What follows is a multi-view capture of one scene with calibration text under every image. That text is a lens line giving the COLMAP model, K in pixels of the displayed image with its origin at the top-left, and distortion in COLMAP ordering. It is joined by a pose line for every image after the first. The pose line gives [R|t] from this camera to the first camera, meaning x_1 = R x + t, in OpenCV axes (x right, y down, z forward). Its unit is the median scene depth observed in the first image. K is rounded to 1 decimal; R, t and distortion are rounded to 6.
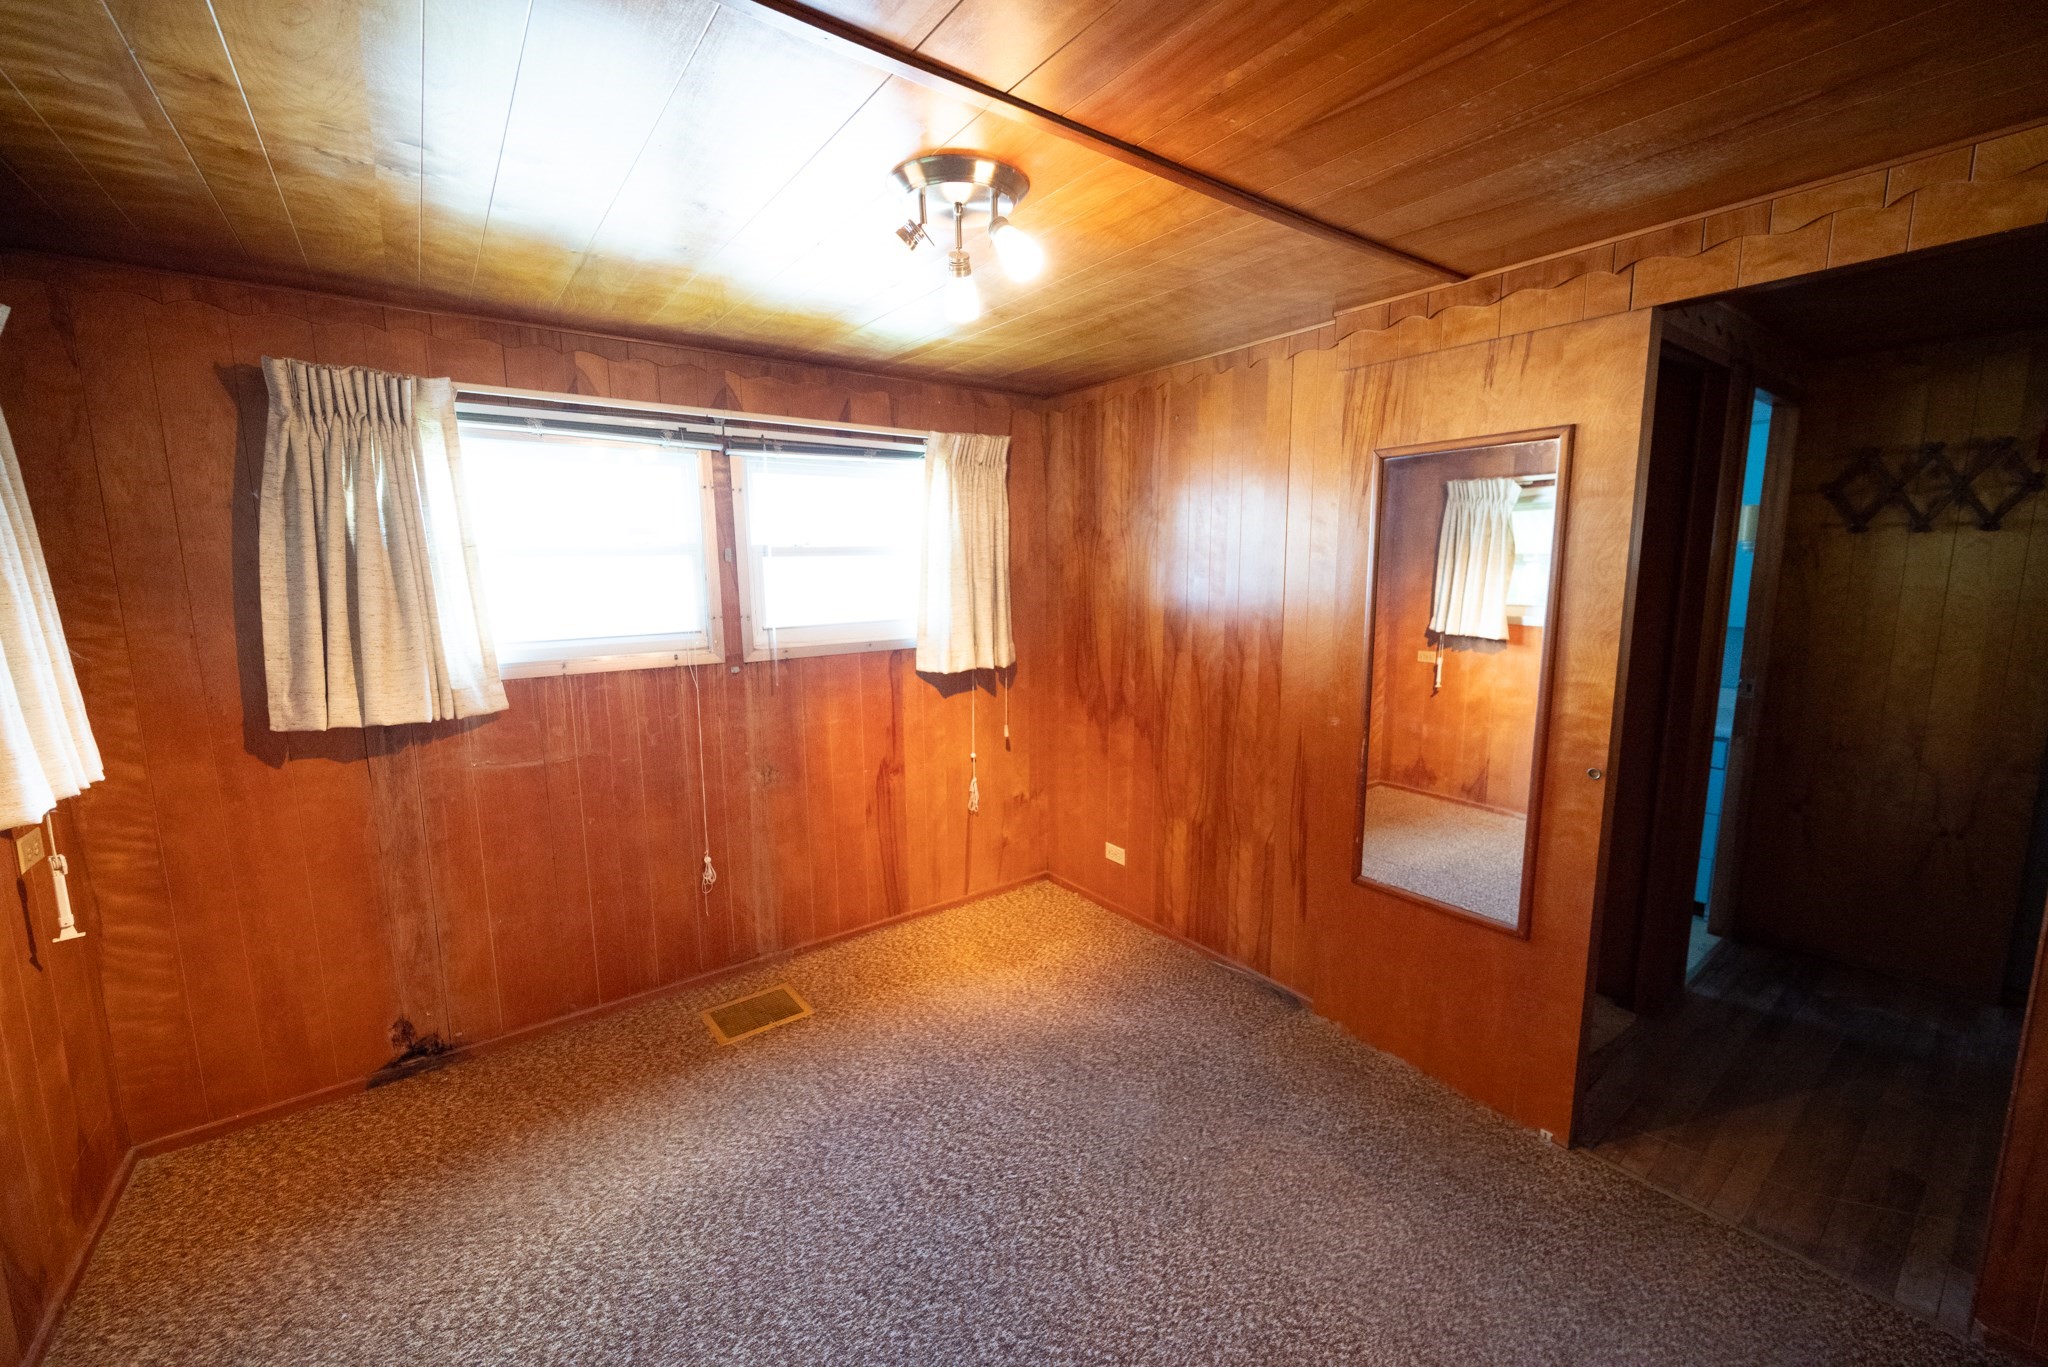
lens RADIAL K [[803.7, 0, 1024.0], [0, 803.7, 683.5], [0, 0, 1]] dist [0.000830, 0.000122]
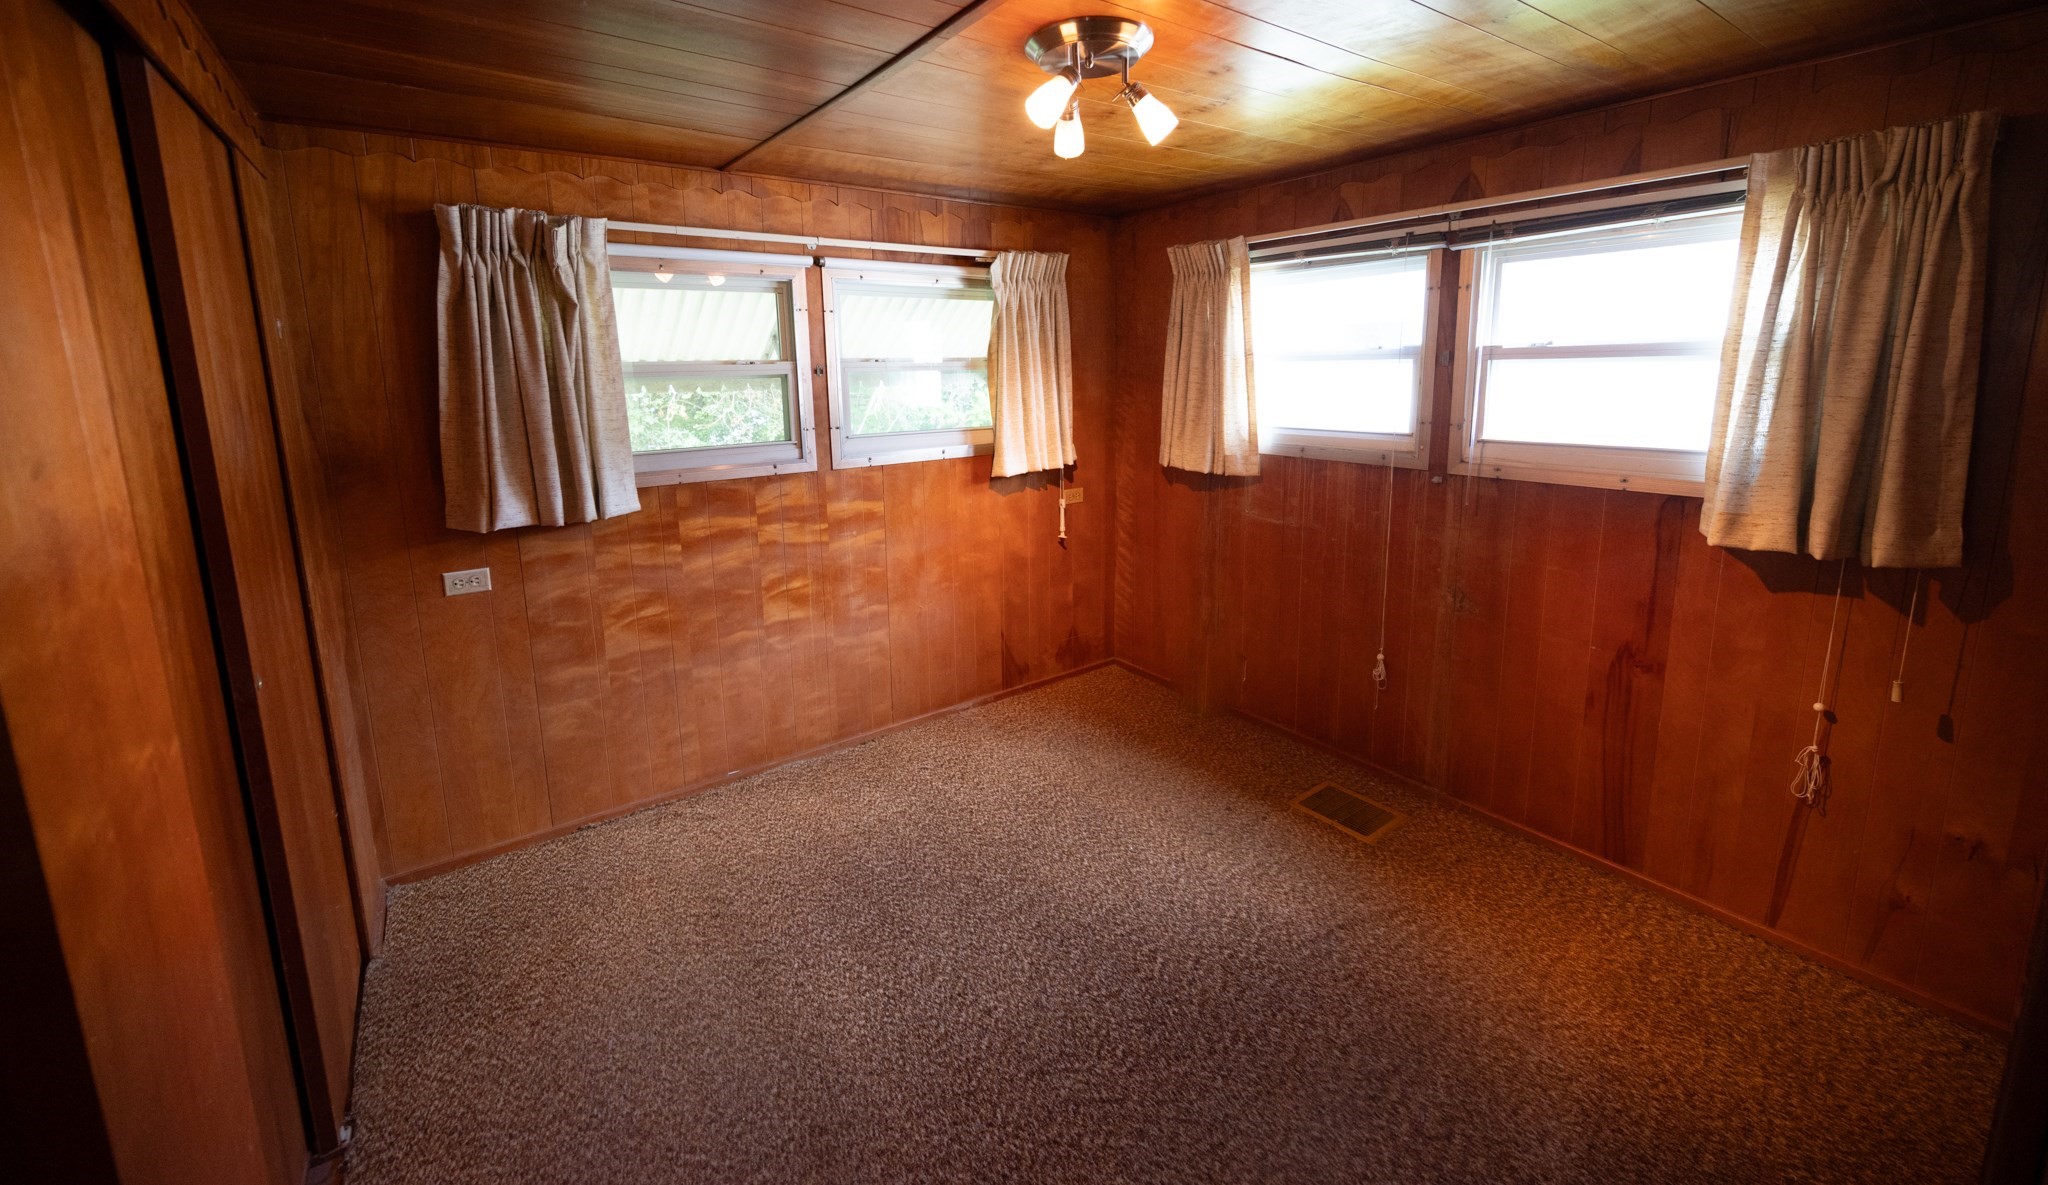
lens RADIAL K [[805.3, 0, 1028.5], [0, 805.3, 498.0], [0, 0, 1]] dist [0.001335, -0.000034]
pose [[-0.009572, 0.175701, -0.984397, 0.619891], [-0.132865, 0.975490, 0.175403, -0.104366], [0.991088, 0.132471, 0.014008, 0.543593]]
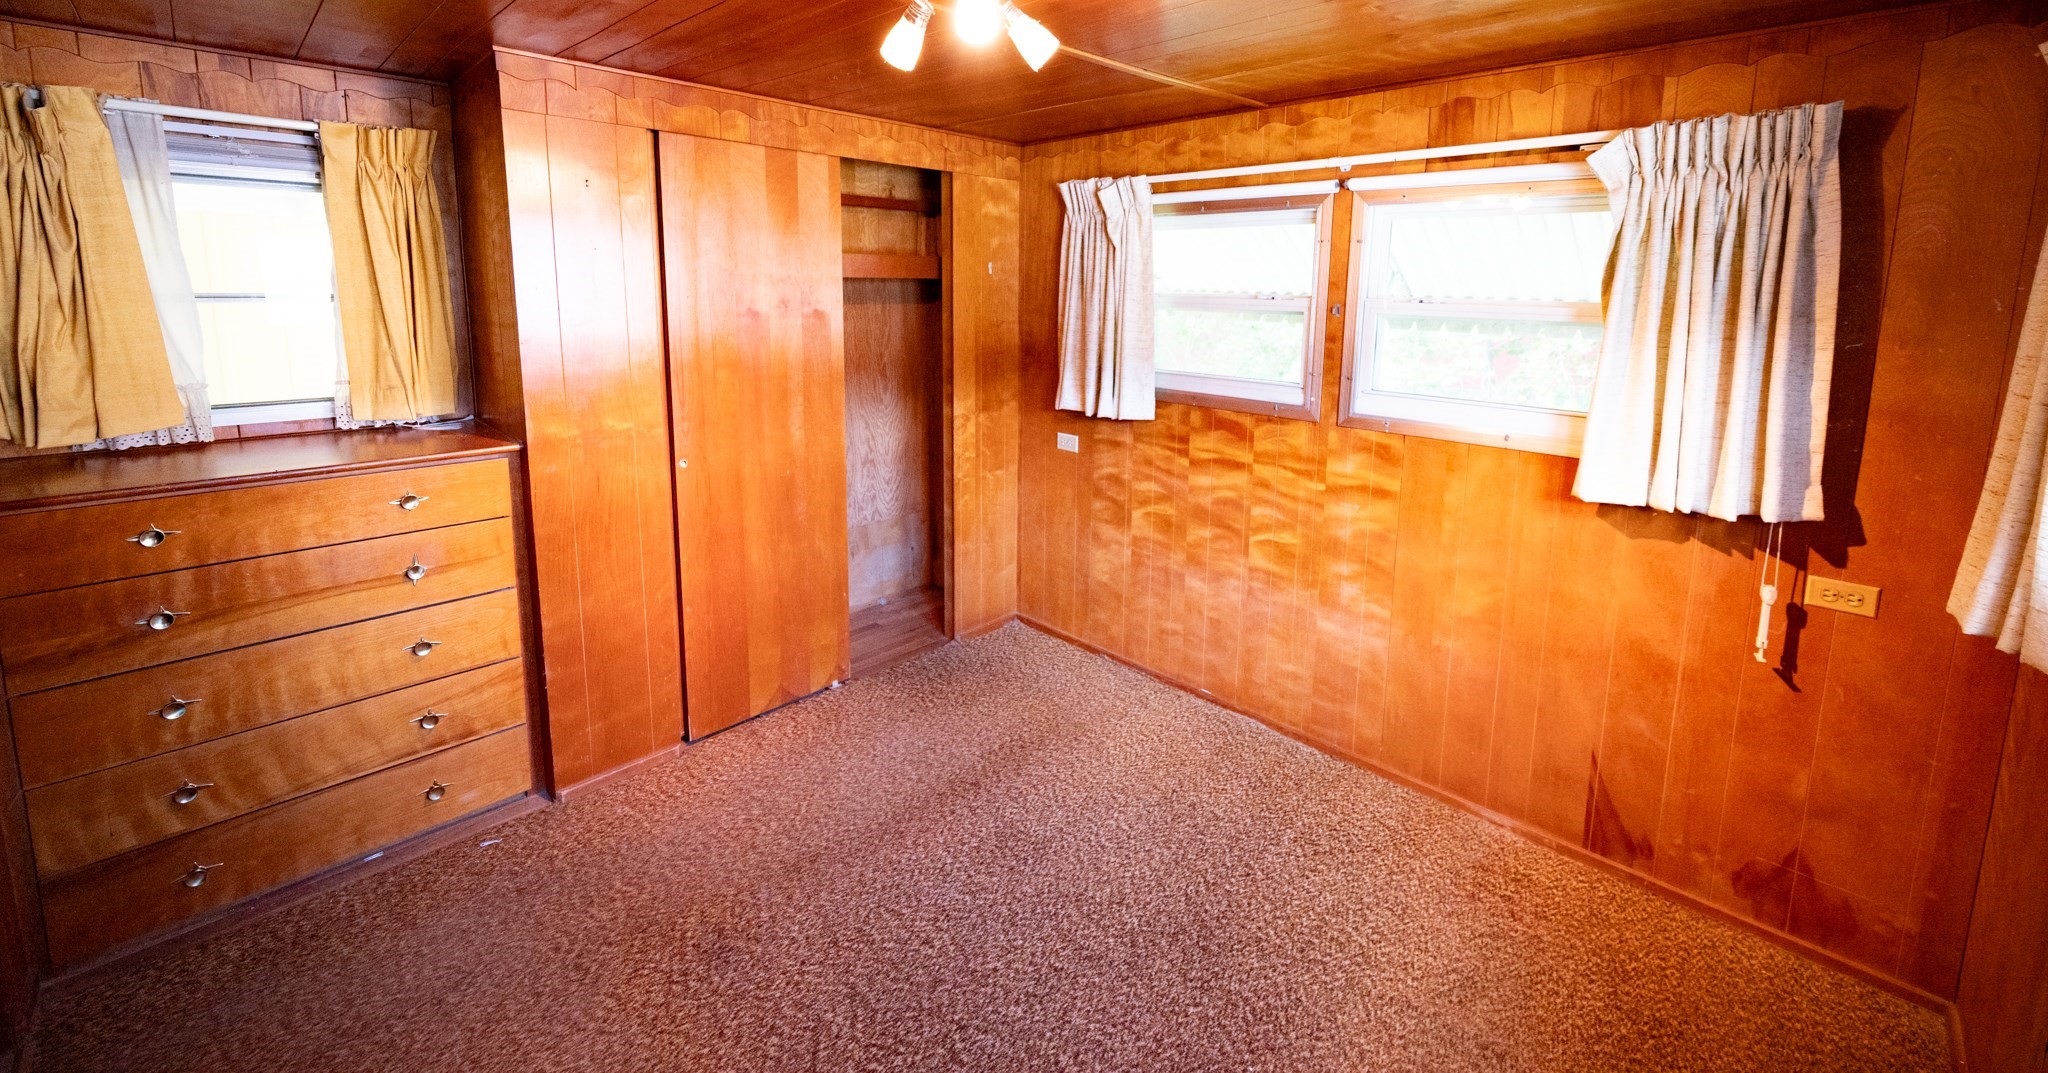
lens RADIAL K [[812.6, 0, 1024.7], [0, 812.6, 384.5], [0, 0, 1]] dist [0.000963, -0.000037]
pose [[-0.988929, 0.014448, -0.147686, 0.001589], [-0.026759, 0.961571, 0.273249, -0.213588], [0.145959, 0.274176, -0.950539, 1.156246]]
